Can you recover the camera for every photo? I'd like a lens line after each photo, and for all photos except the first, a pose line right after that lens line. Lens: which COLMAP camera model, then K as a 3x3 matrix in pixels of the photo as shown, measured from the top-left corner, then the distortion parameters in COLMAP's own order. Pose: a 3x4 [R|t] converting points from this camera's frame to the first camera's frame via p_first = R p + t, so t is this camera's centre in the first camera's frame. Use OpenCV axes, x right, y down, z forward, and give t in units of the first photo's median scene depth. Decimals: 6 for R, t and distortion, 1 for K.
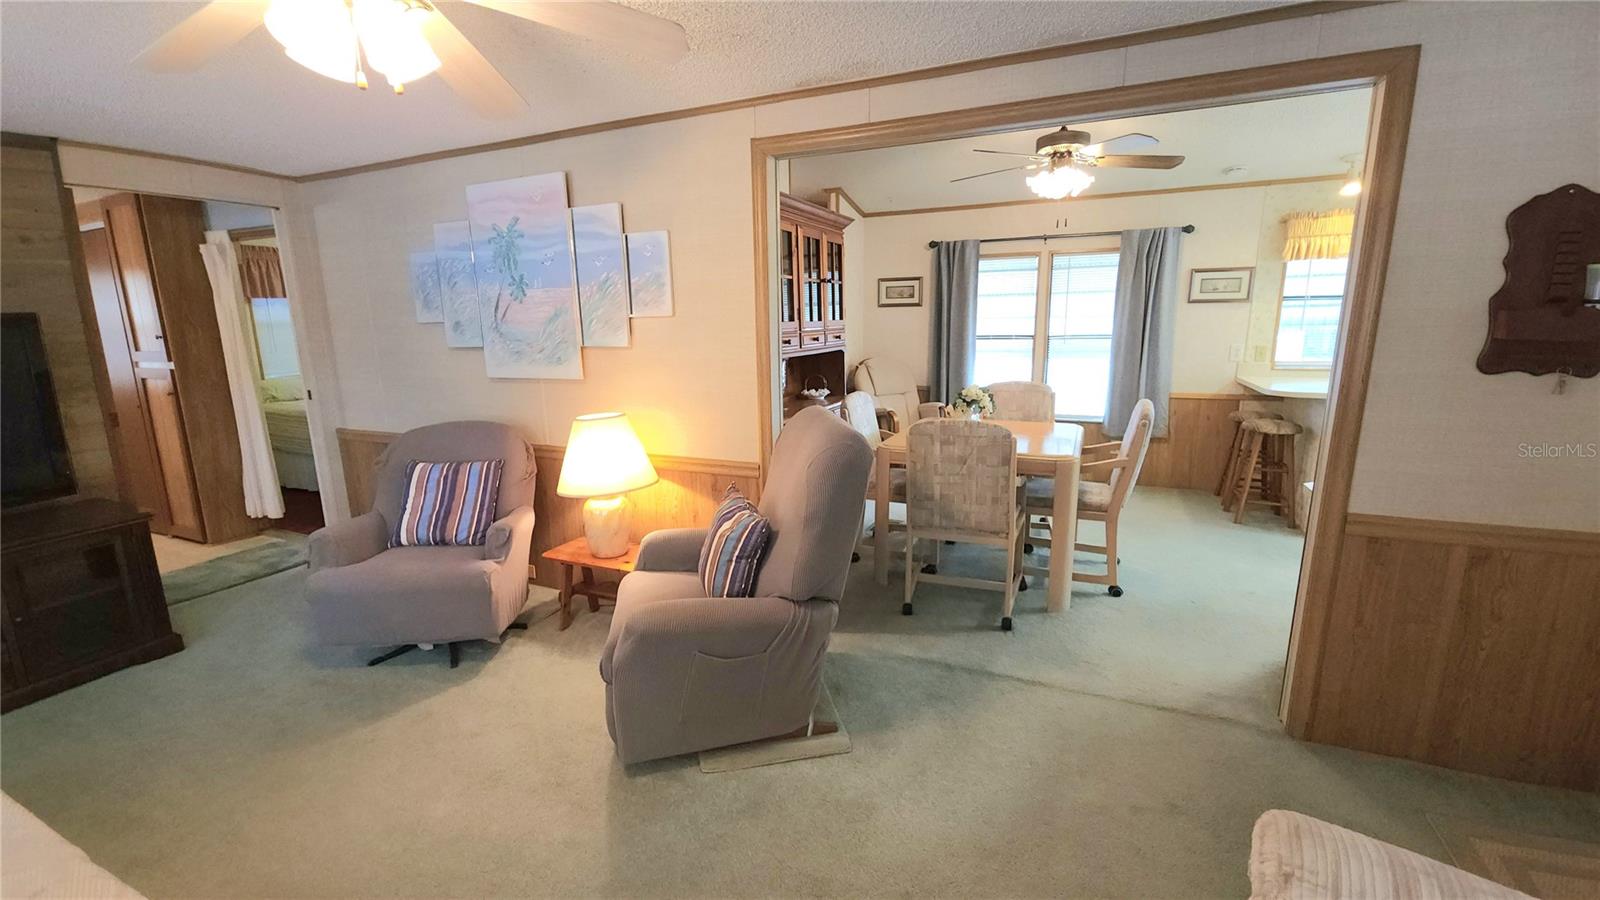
lens RADIAL K [[655.1, 0, 800.9], [0, 655.1, 453.7], [0, 0, 1]] dist [0.008906, -0.007541]
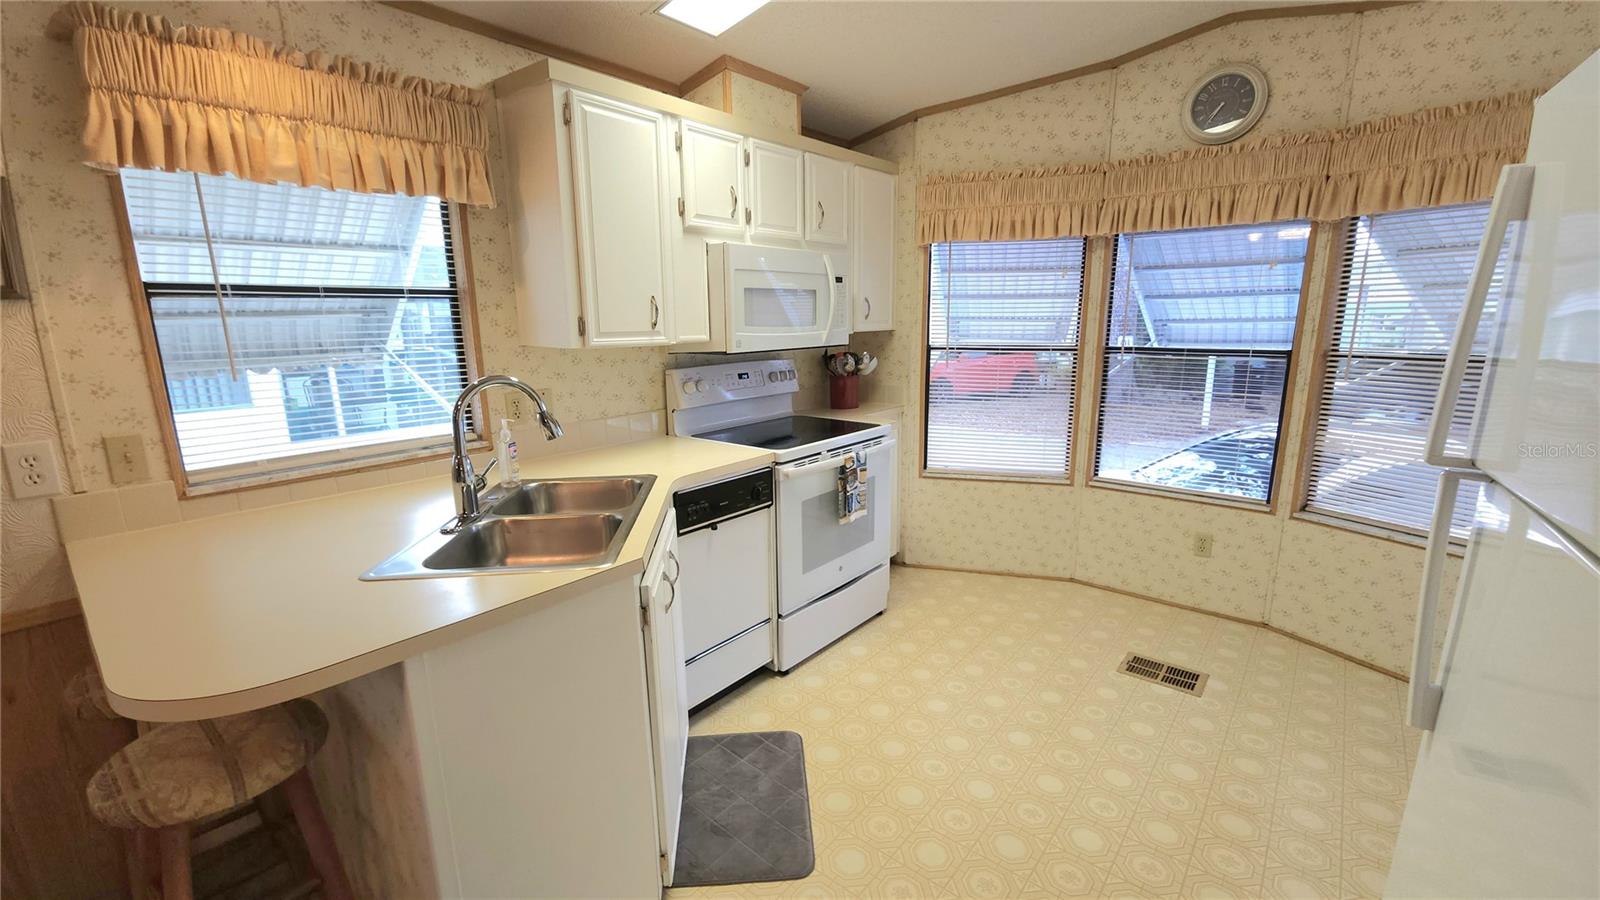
lens RADIAL K [[655.1, 0, 801.6], [0, 655.1, 453.6], [0, 0, 1]] dist [0.008906, -0.007541]
pose [[0.263894, -0.190184, 0.945616, 0.513022], [0.204489, 0.969115, 0.137843, -0.140038], [-0.942626, 0.156992, 0.294634, 0.629066]]
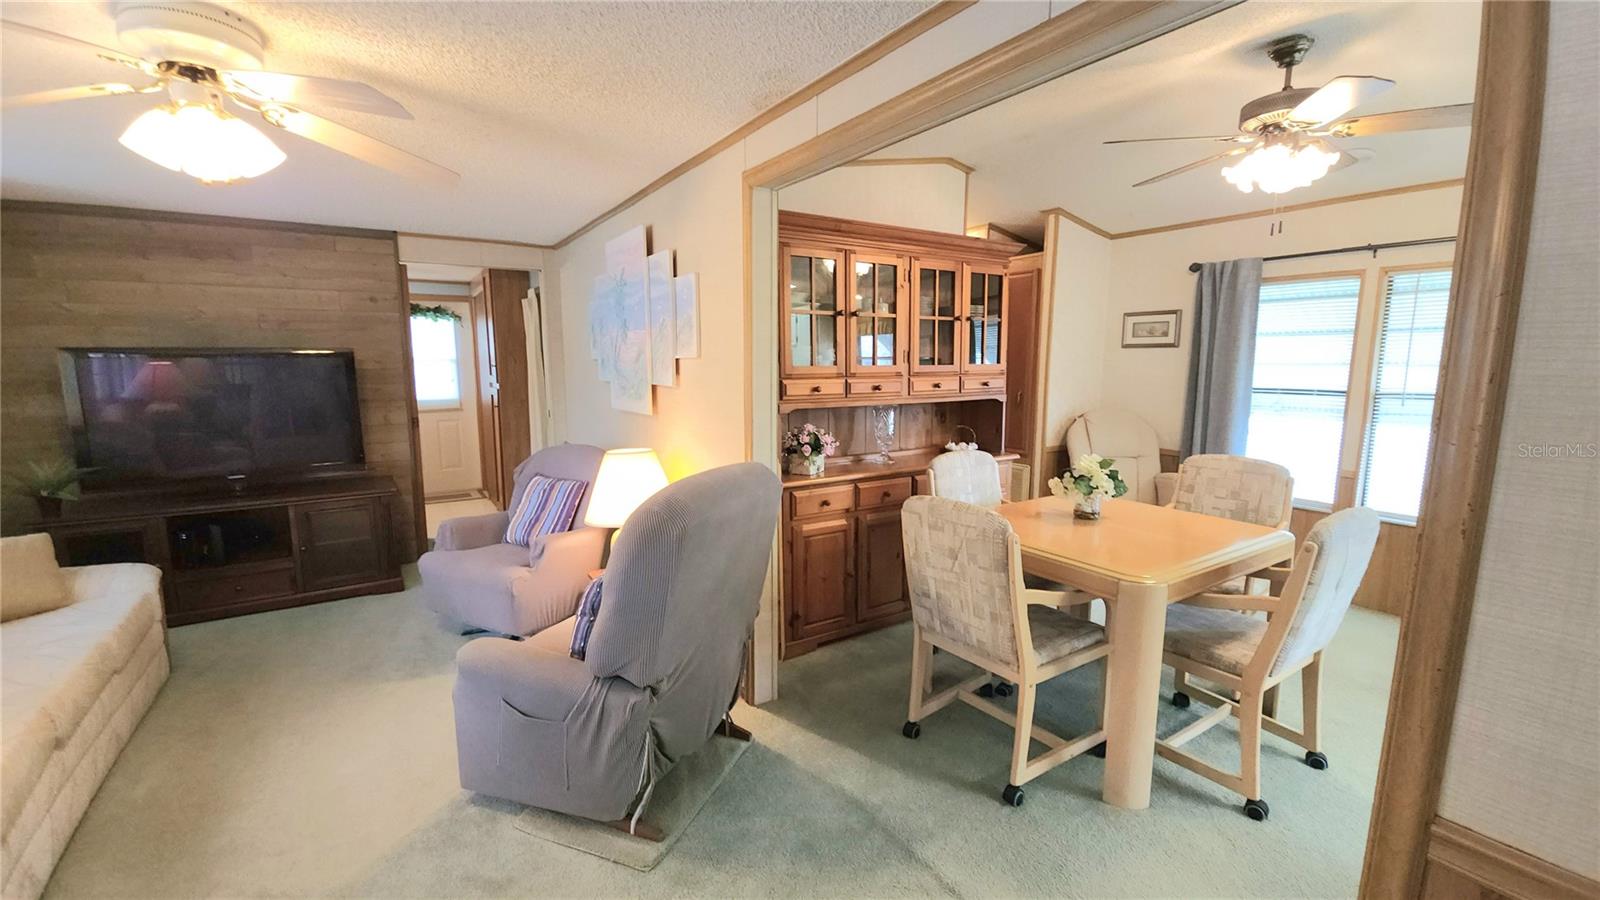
lens RADIAL K [[655.1, 0, 802.0], [0, 655.1, 453.5], [0, 0, 1]] dist [0.008906, -0.007541]
pose [[0.840769, 0.094574, -0.533069, 0.298752], [-0.122962, 0.992250, -0.017899, -0.042189], [0.527245, 0.080597, 0.845883, 0.159951]]
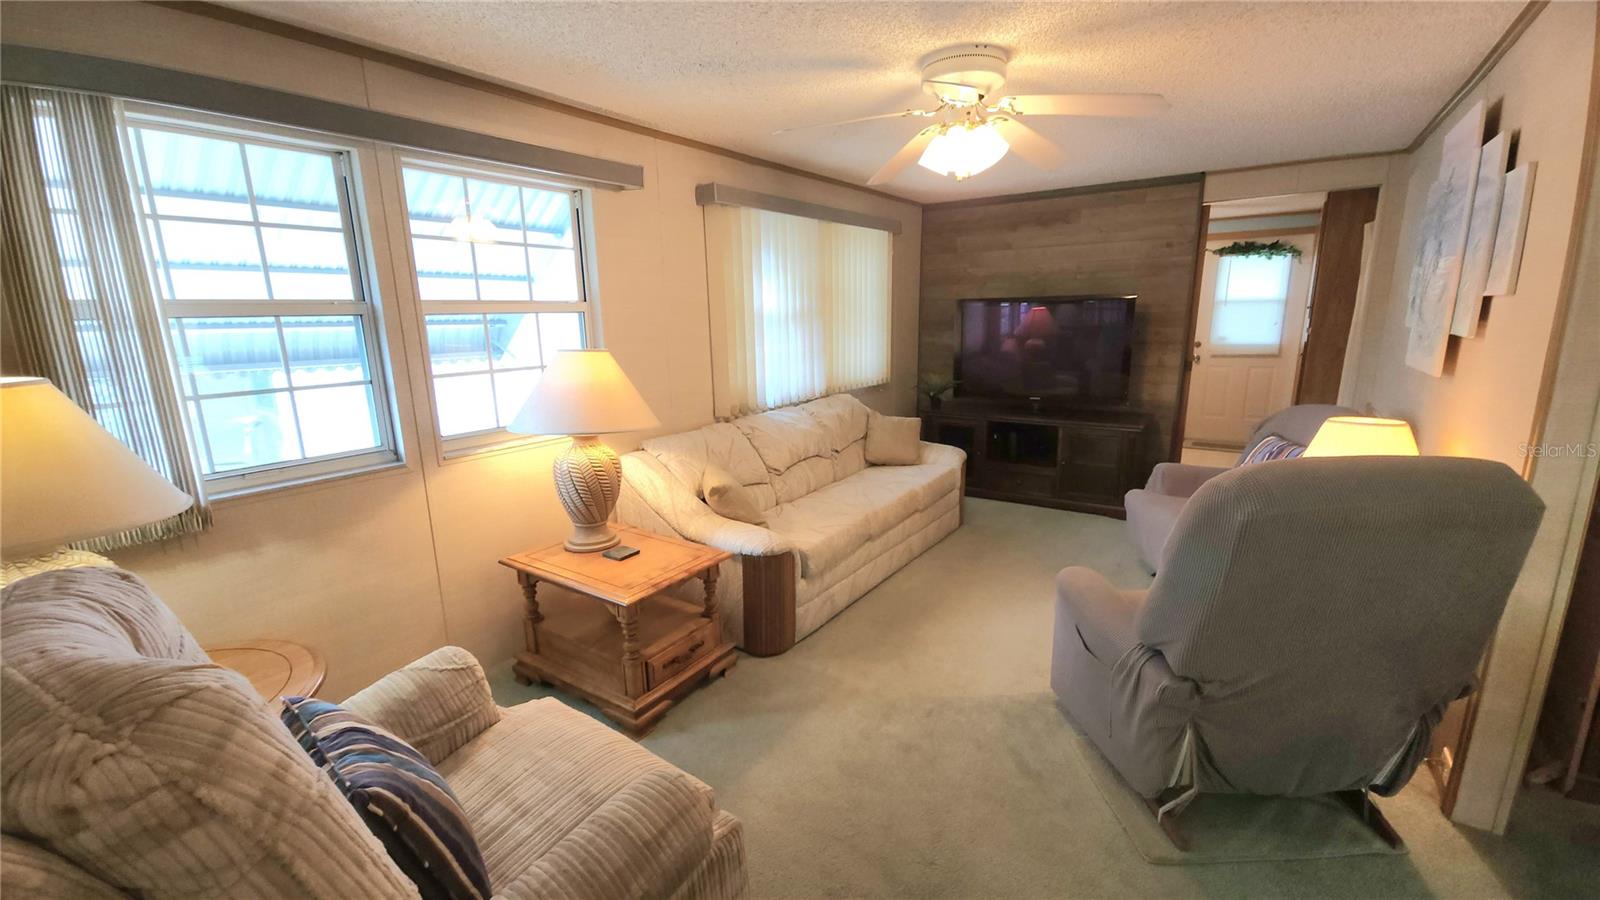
lens RADIAL K [[655.1, 0, 800.4], [0, 655.1, 453.5], [0, 0, 1]] dist [0.008906, -0.007541]
pose [[-0.185747, 0.230499, -0.955180, 0.368526], [-0.173087, 0.949220, 0.262720, -0.068334], [0.967233, 0.214128, -0.136419, 0.278259]]
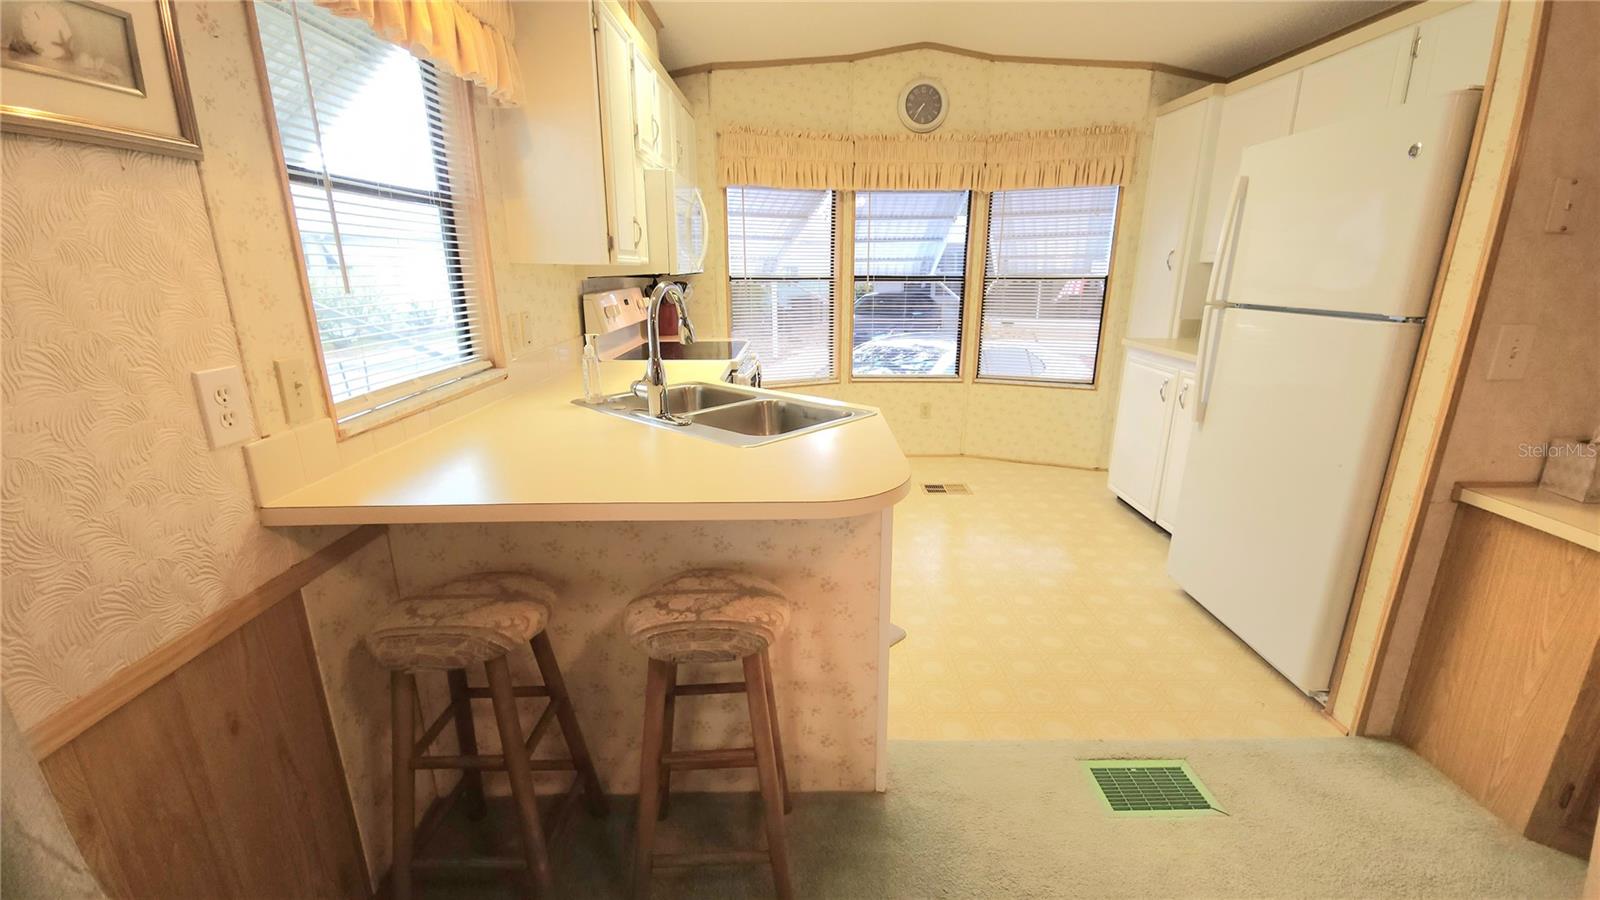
lens RADIAL K [[655.1, 0, 800.4], [0, 655.1, 454.1], [0, 0, 1]] dist [0.008906, -0.007541]
pose [[-0.410676, -0.240094, 0.879602, 0.423517], [0.192836, 0.920014, 0.341158, -0.189017], [-0.891156, 0.309724, -0.331529, 0.975477]]
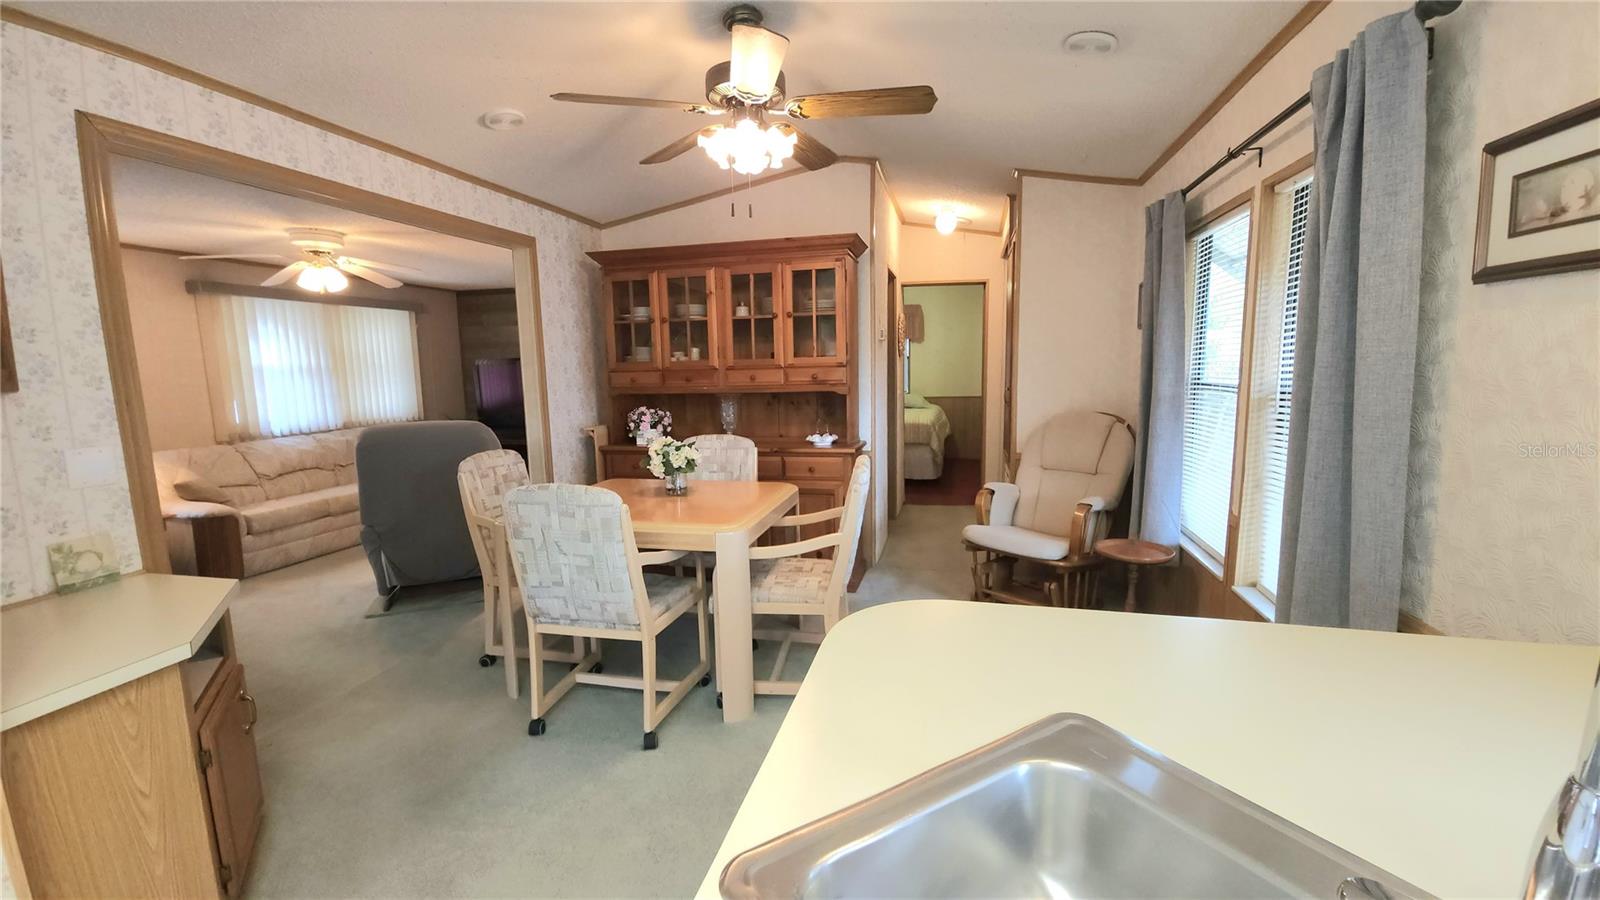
lens RADIAL K [[655.1, 0, 802.3], [0, 655.1, 453.0], [0, 0, 1]] dist [0.008906, -0.007541]
pose [[0.182877, 0.143496, -0.972607, 0.861025], [-0.180095, 0.977440, 0.110347, -0.161927], [0.966500, 0.154981, 0.204594, 0.776899]]
